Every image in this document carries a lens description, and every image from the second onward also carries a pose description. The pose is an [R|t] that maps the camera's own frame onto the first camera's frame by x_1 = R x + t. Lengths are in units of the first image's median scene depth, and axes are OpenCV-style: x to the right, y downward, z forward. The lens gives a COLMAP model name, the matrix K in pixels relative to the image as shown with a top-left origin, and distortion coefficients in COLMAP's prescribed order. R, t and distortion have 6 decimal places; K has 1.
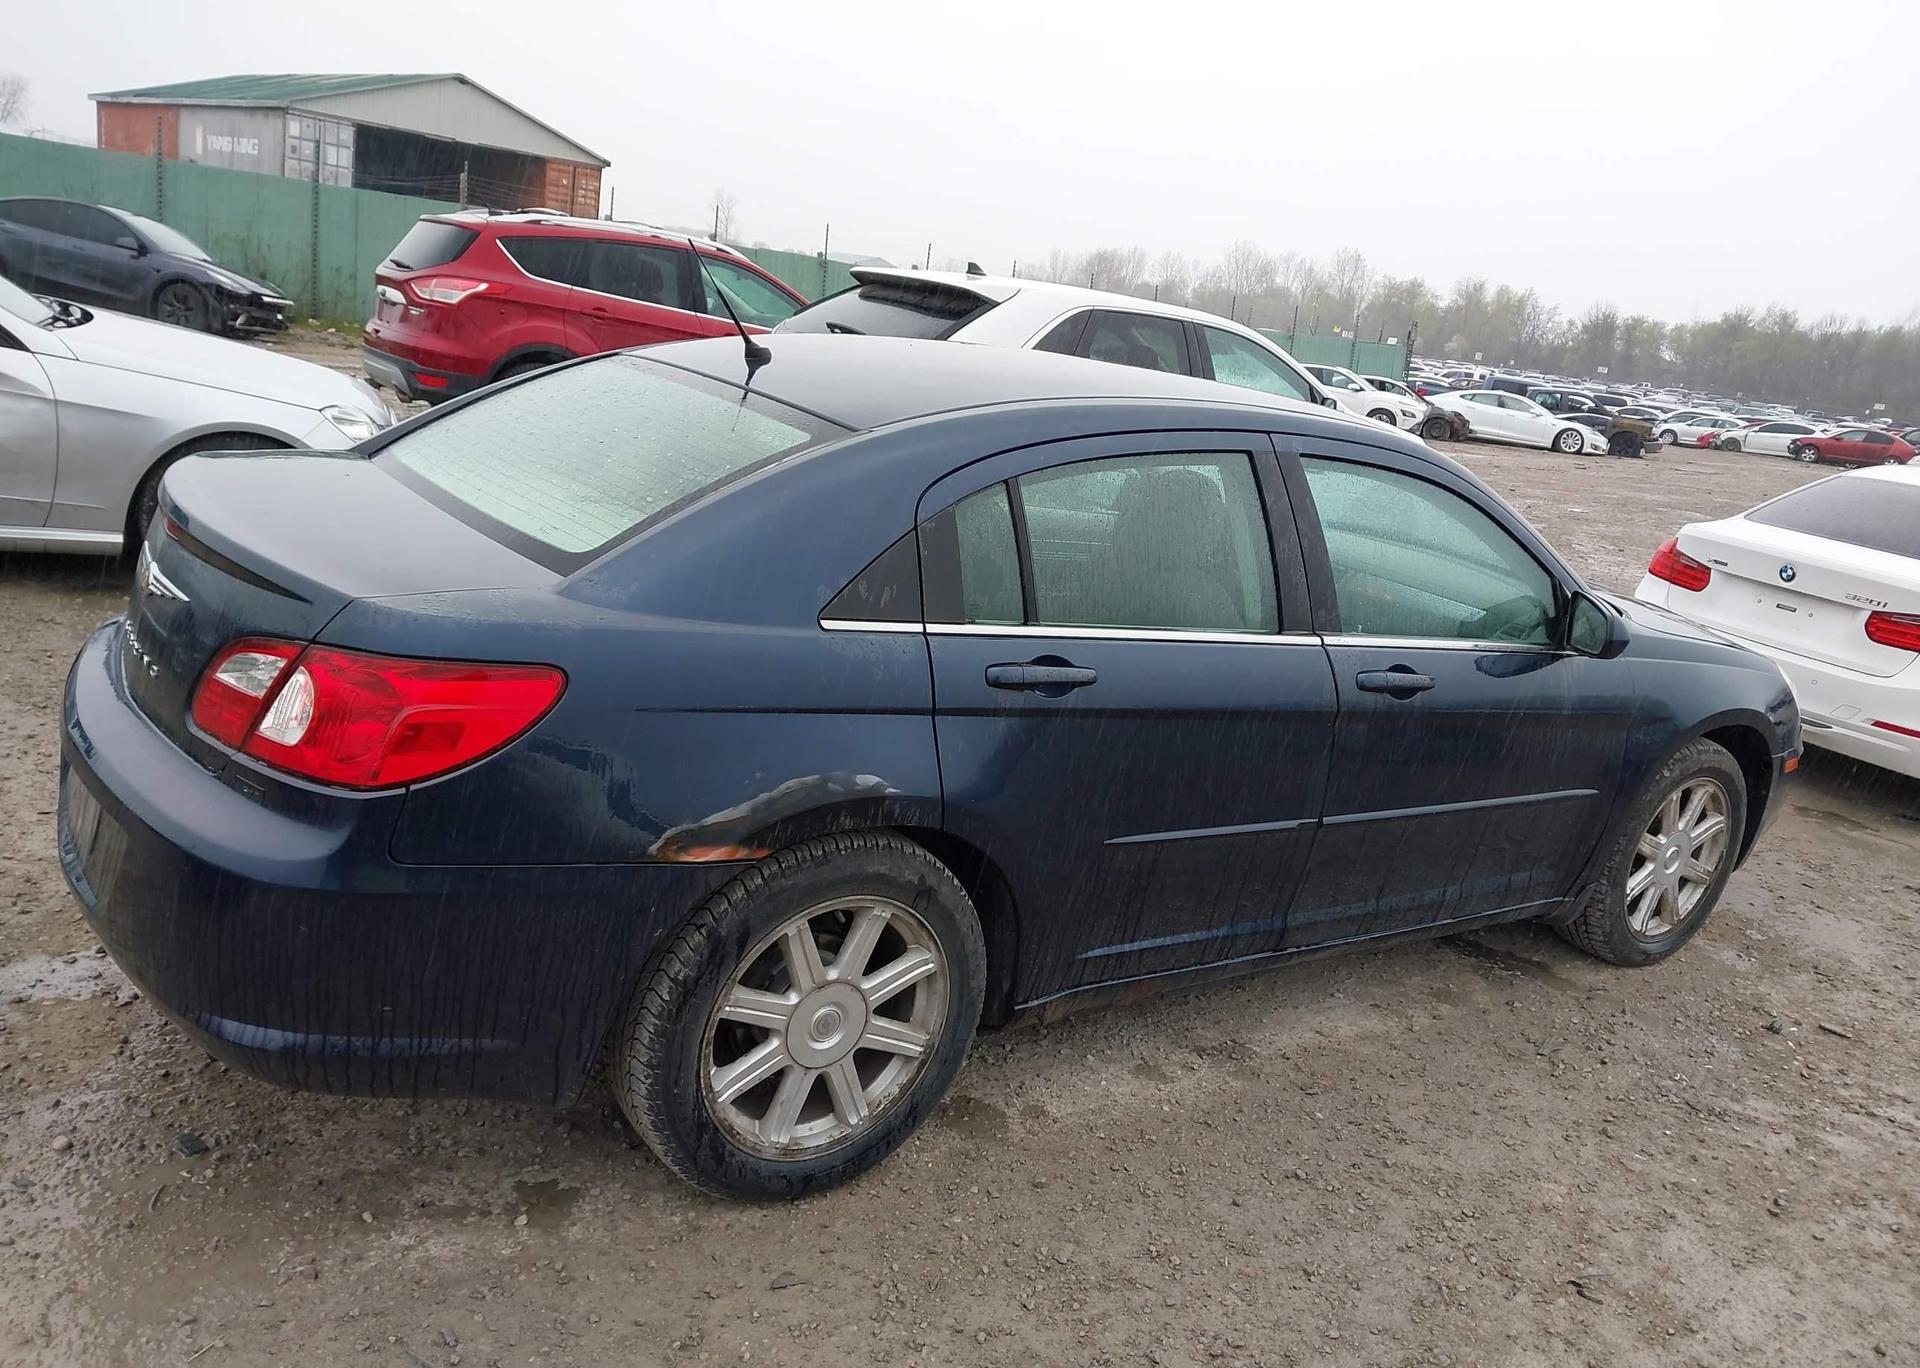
lens RADIAL K [[1524.5, 0, 984.0], [0, 1524.5, 692.7], [0, 0, 1]] dist [0.008887, 0.004097]
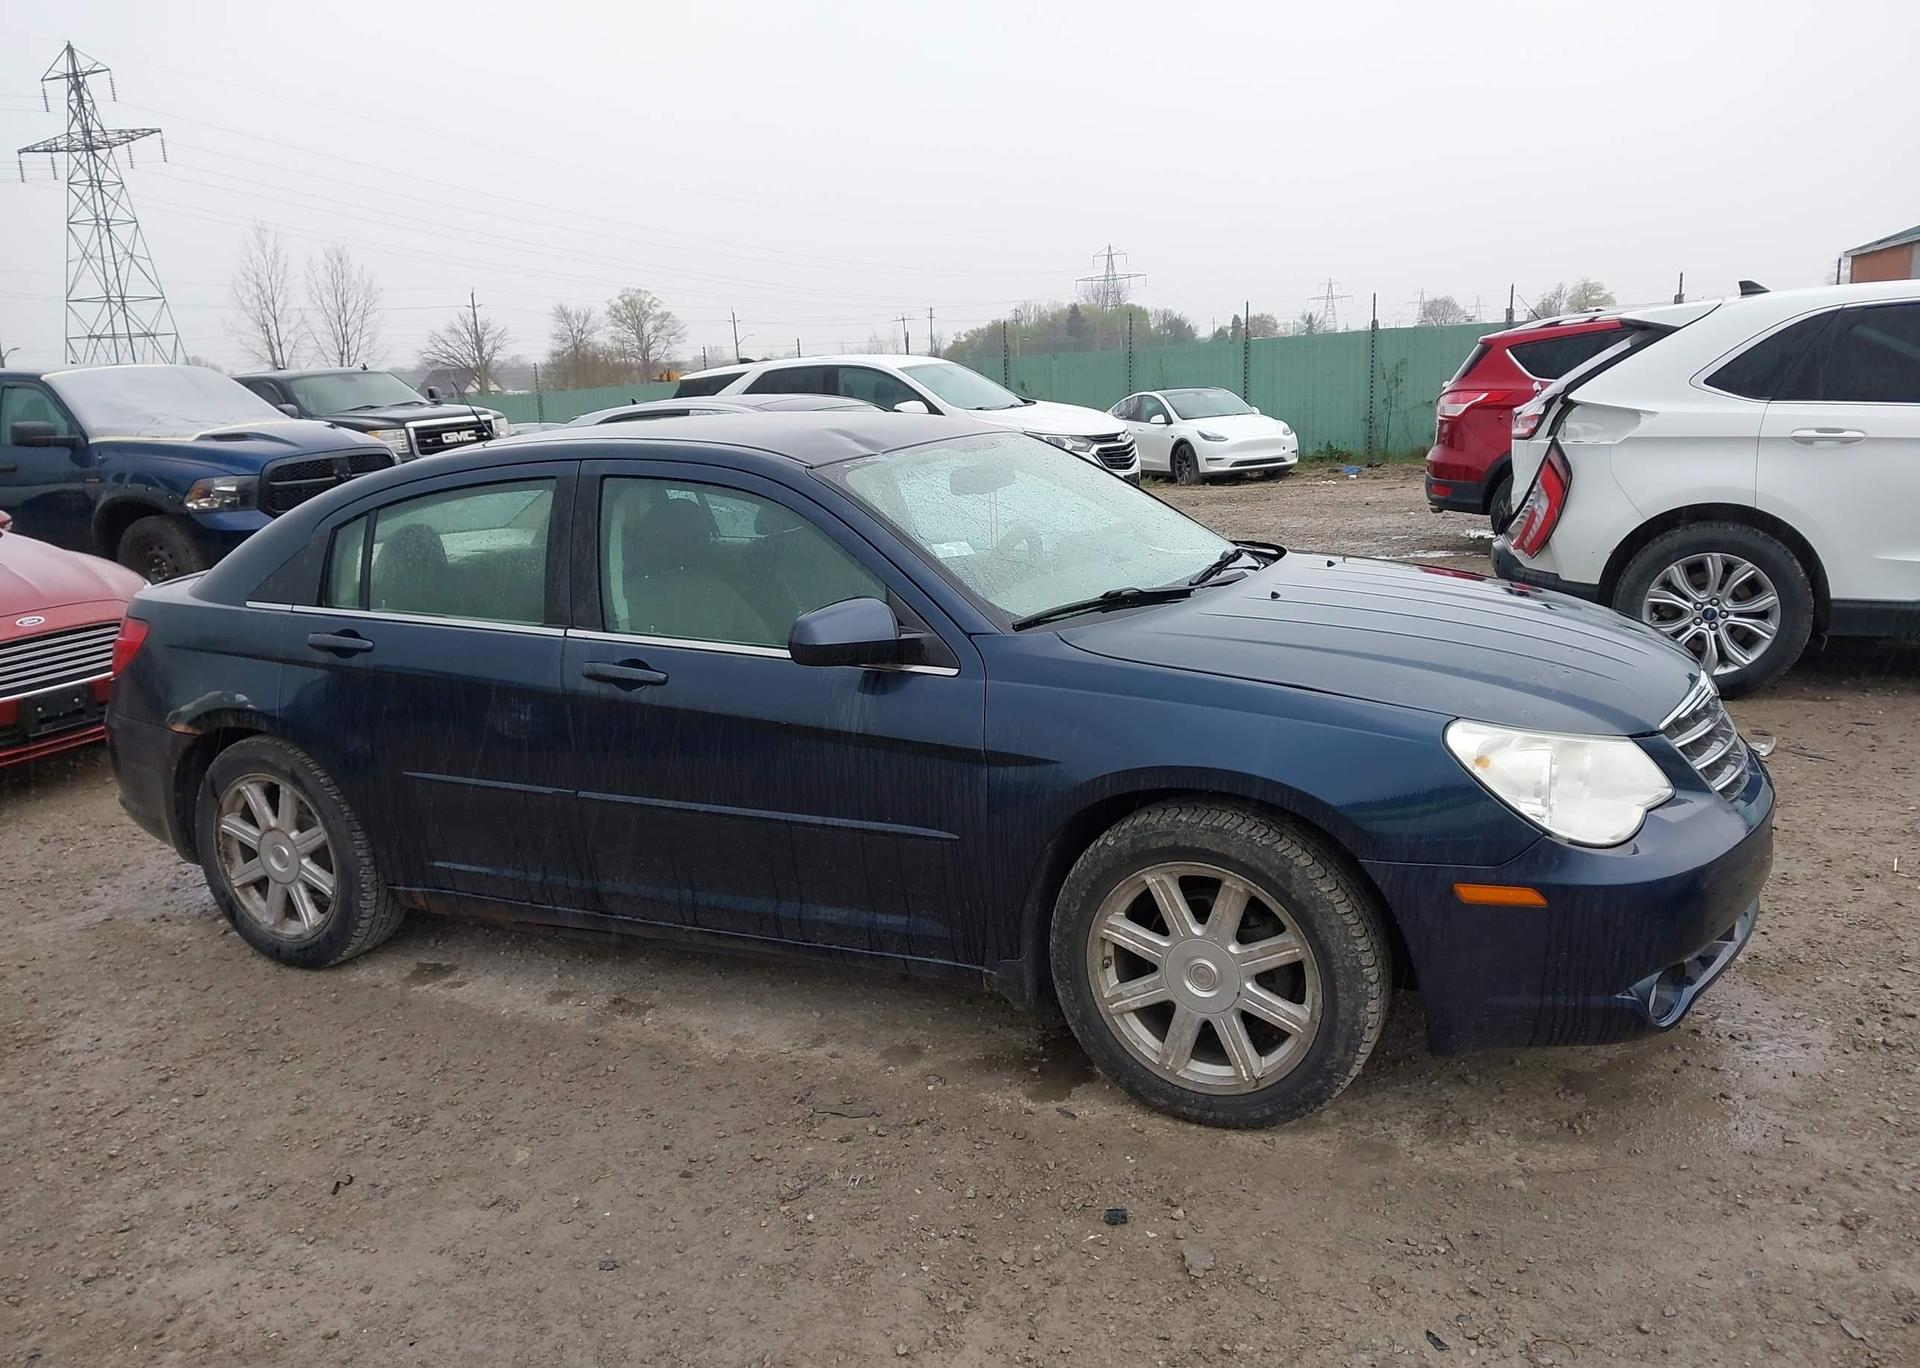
lens RADIAL K [[1524.5, 0, 984.0], [0, 1524.5, 692.7], [0, 0, 1]] dist [0.008887, 0.004097]
pose [[0.456861, 0.025269, -0.889179, 1.344761], [-0.110260, 0.993496, -0.028418, 0.008283], [0.882678, 0.111024, 0.456676, 0.731062]]
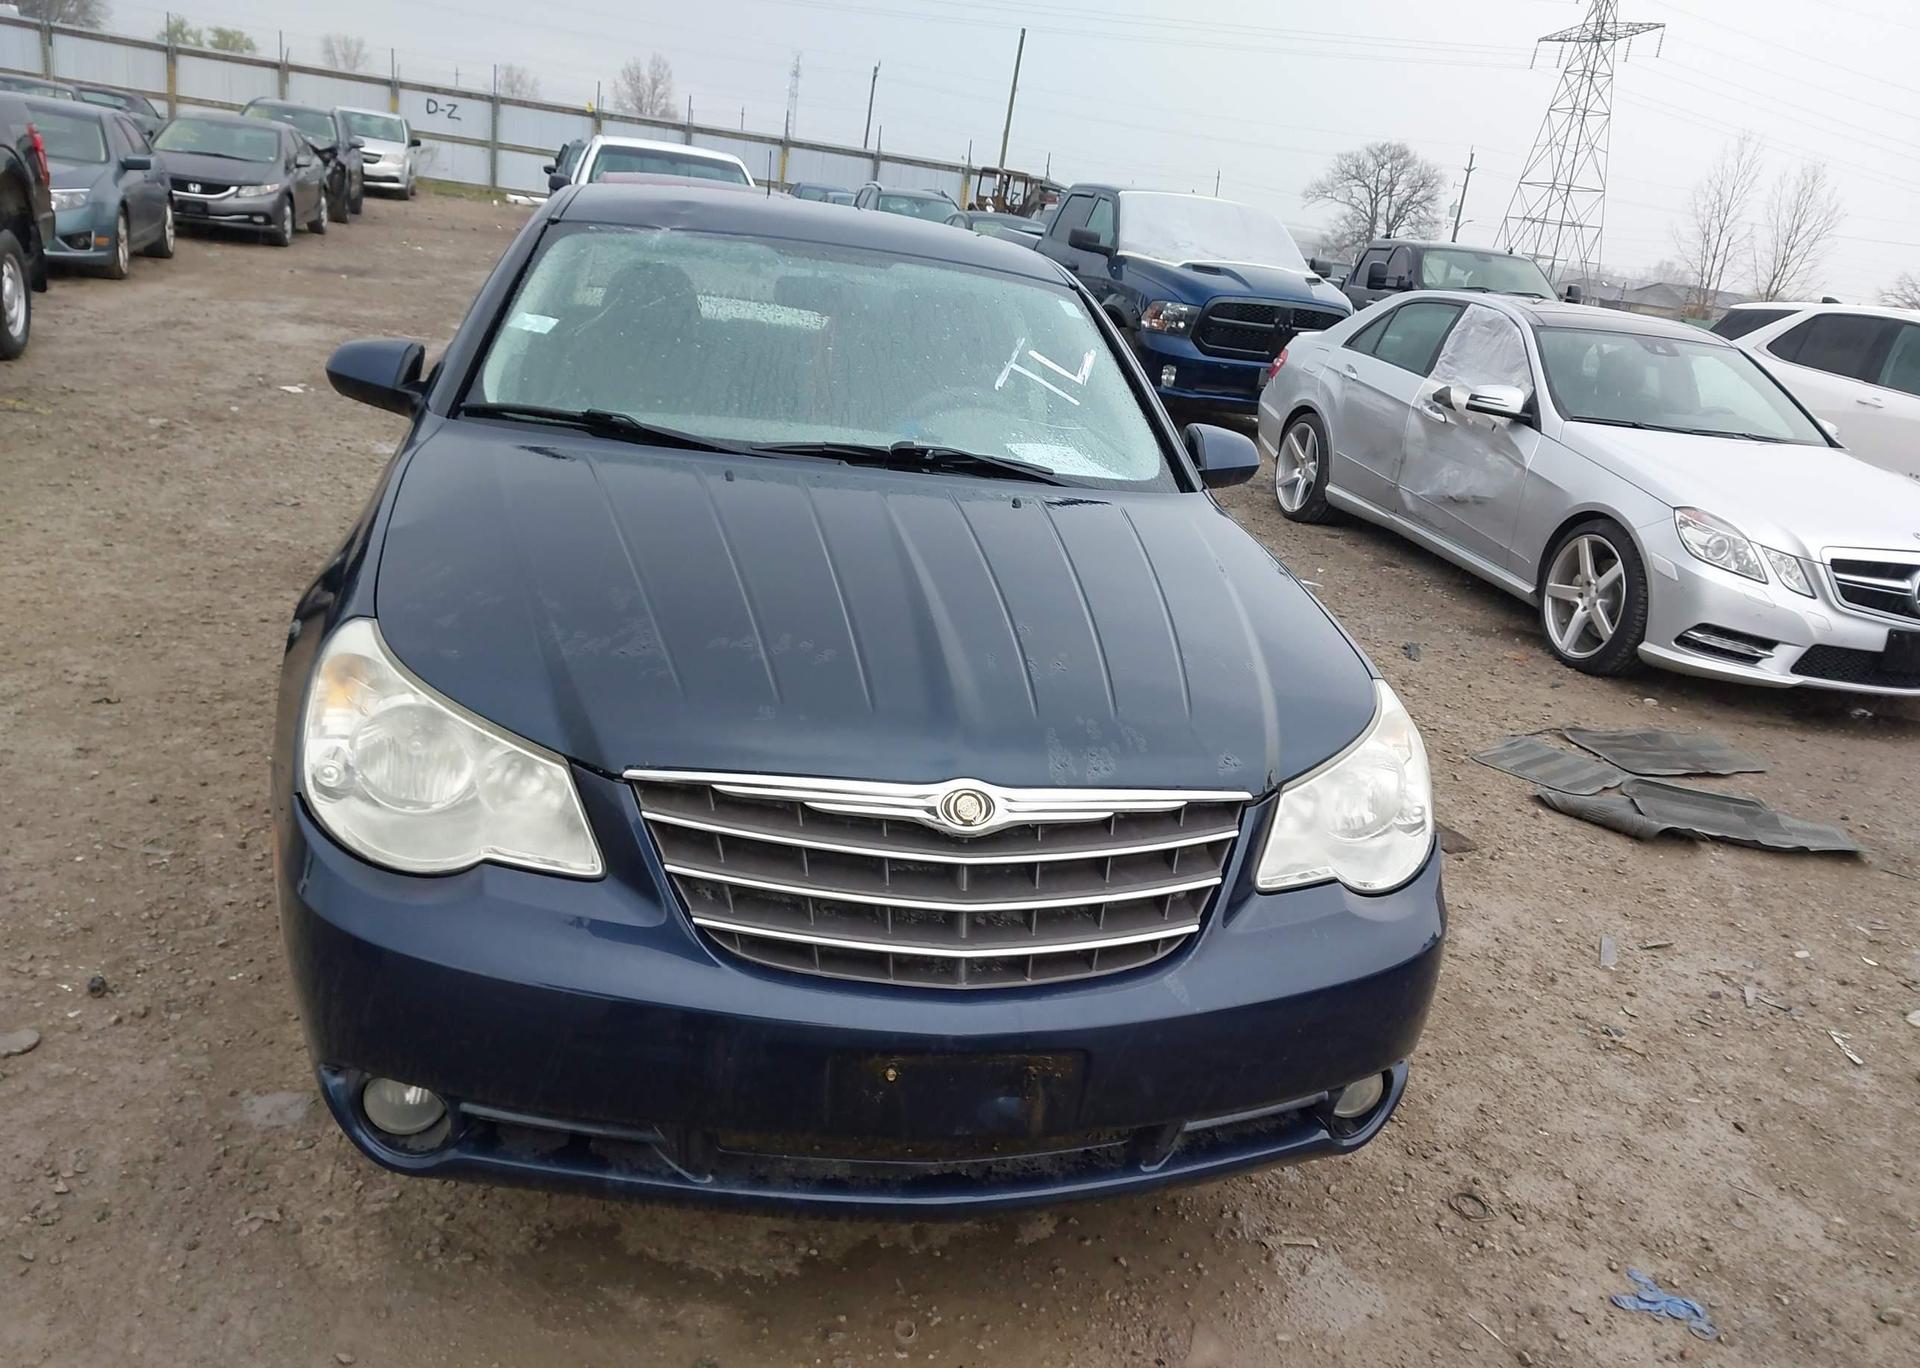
lens RADIAL K [[1511.1, 0, 955.3], [0, 1511.1, 695.9], [0, 0, 1]] dist [0.008161, -0.014655]
pose [[-0.373427, 0.096503, -0.922626, 1.182102], [-0.408361, 0.875925, 0.256900, -0.255217], [0.832943, 0.472698, -0.287686, 1.744211]]
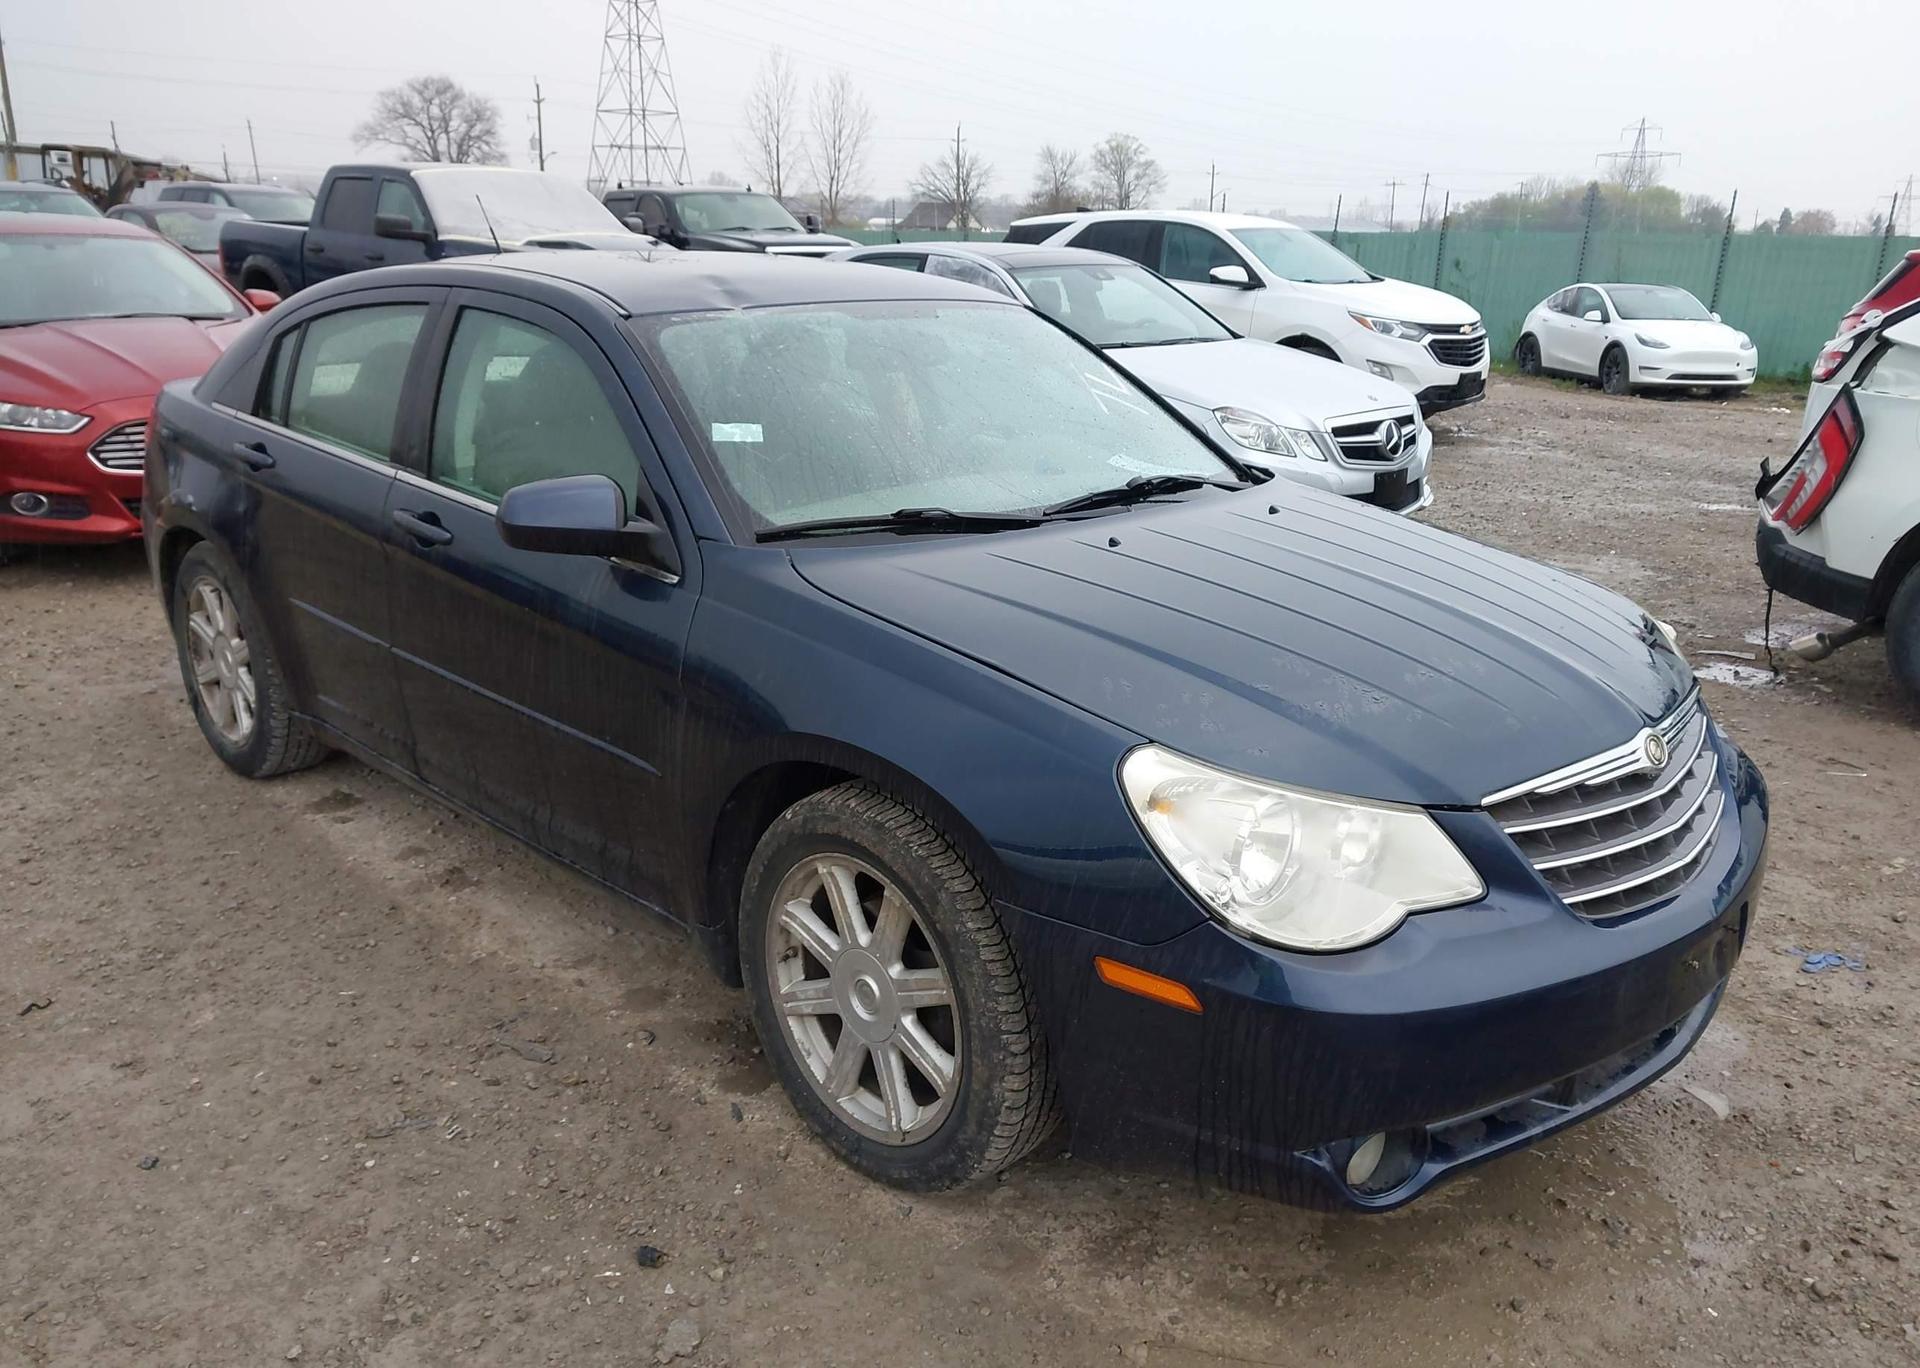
lens RADIAL K [[1525.6, 0, 971.8], [0, 1525.6, 690.2], [0, 0, 1]] dist [0.033884, -0.054368]
pose [[0.176400, 0.154795, -0.972071, 1.309334], [-0.252275, 0.961681, 0.107361, -0.101366], [0.951441, 0.226291, 0.208692, 1.147189]]
